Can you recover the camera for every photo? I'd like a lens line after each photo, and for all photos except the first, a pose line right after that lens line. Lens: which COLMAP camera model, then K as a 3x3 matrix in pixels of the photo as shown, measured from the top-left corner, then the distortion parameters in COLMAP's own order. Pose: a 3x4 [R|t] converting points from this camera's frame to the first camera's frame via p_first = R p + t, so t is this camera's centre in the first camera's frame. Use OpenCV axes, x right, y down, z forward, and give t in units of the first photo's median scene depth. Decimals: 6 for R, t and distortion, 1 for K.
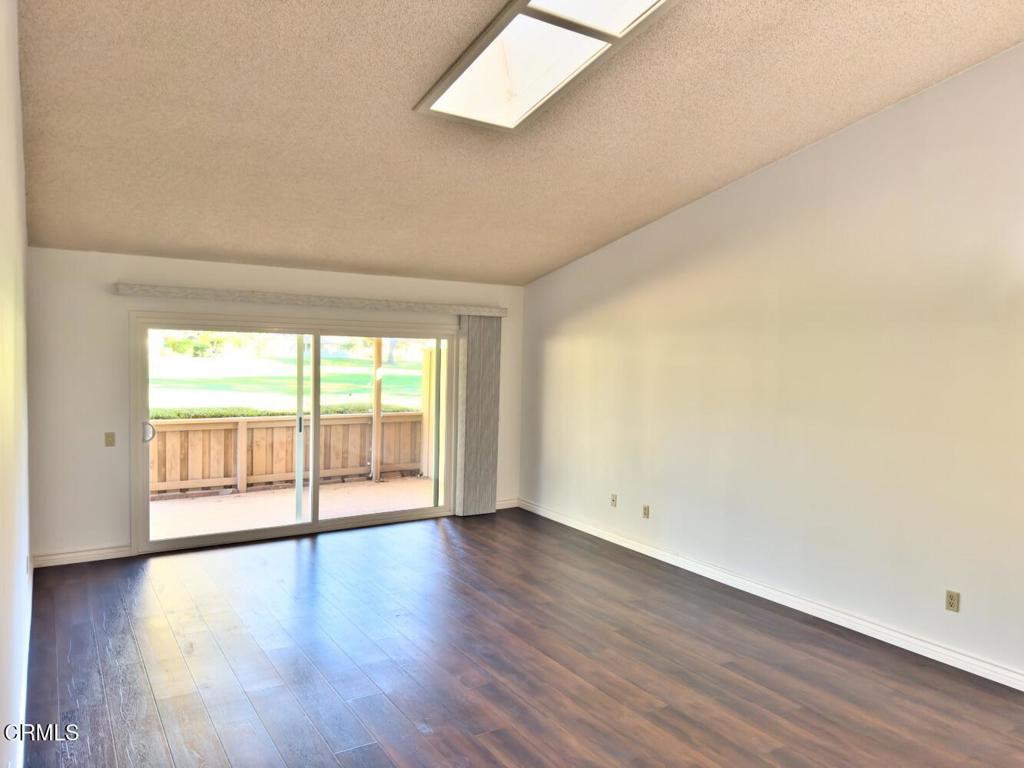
lens RADIAL K [[721.0, 0, 515.4], [0, 721.0, 383.5], [0, 0, 1]] dist [0.107662, -0.135490]
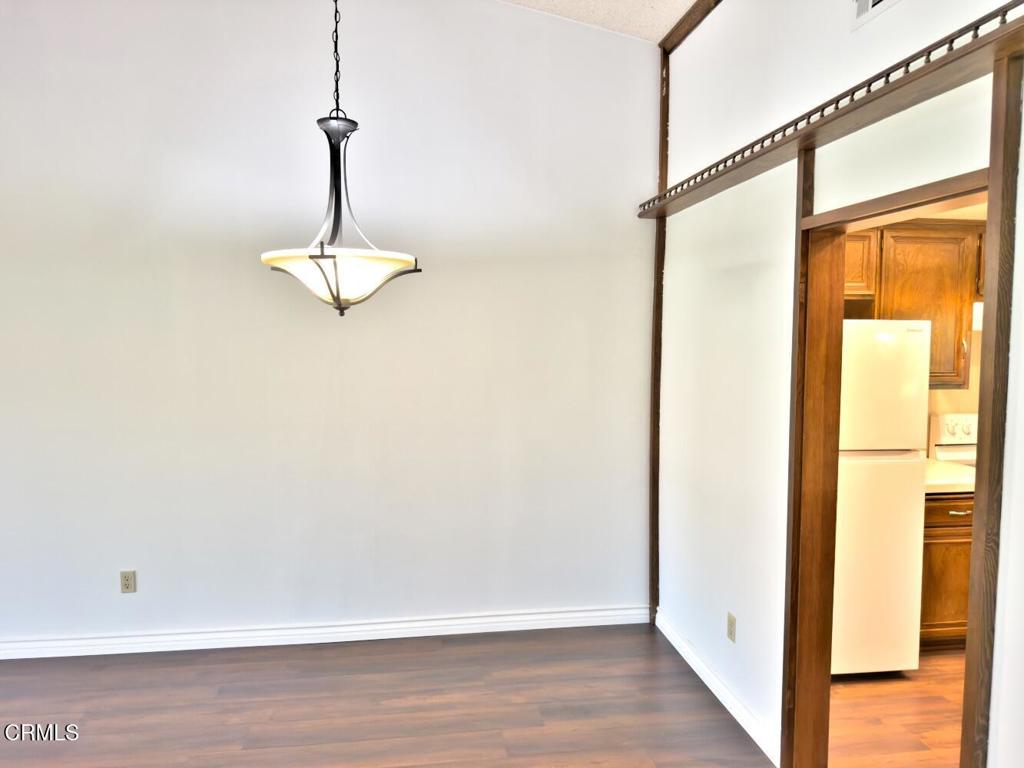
lens RADIAL K [[721.0, 0, 515.4], [0, 721.0, 383.5], [0, 0, 1]] dist [0.107662, -0.135490]
pose [[0.421768, -0.090178, 0.902208, 0.006861], [0.047300, 0.995875, 0.077428, 0.006091], [-0.905469, 0.010017, 0.424294, 0.113367]]
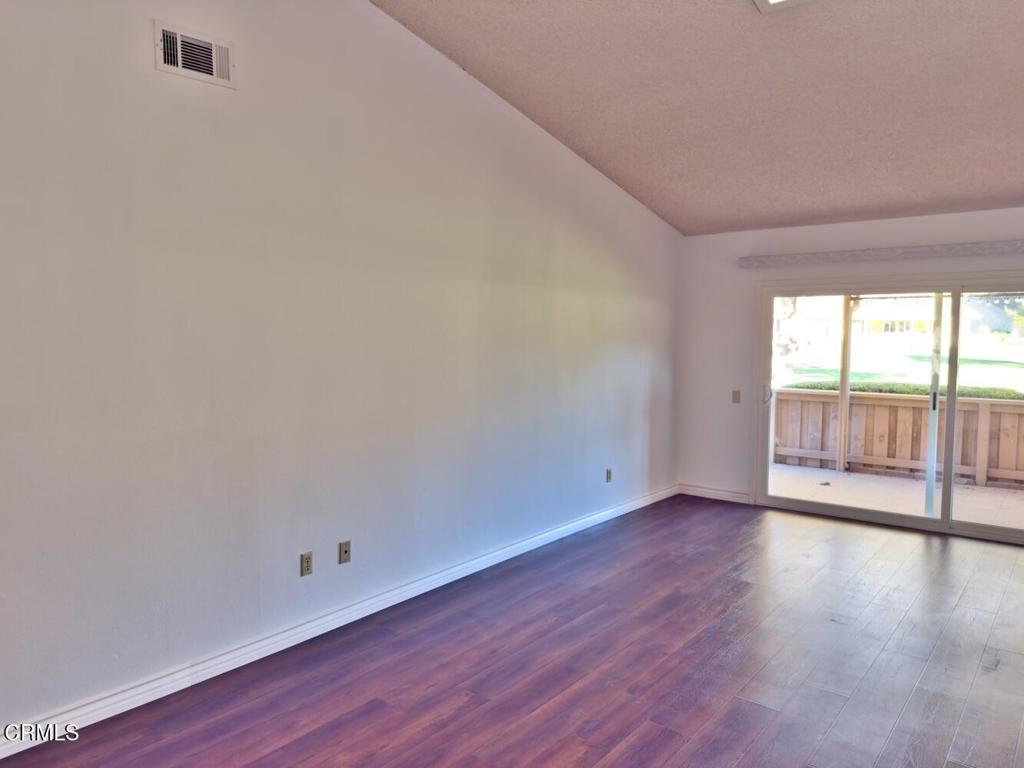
lens RADIAL K [[721.0, 0, 515.4], [0, 721.0, 383.5], [0, 0, 1]] dist [0.107662, -0.135490]
pose [[0.316184, 0.048608, -0.947452, 0.322503], [-0.038043, 0.998533, 0.038533, 0.020064], [0.947935, 0.023860, 0.317570, 0.247471]]
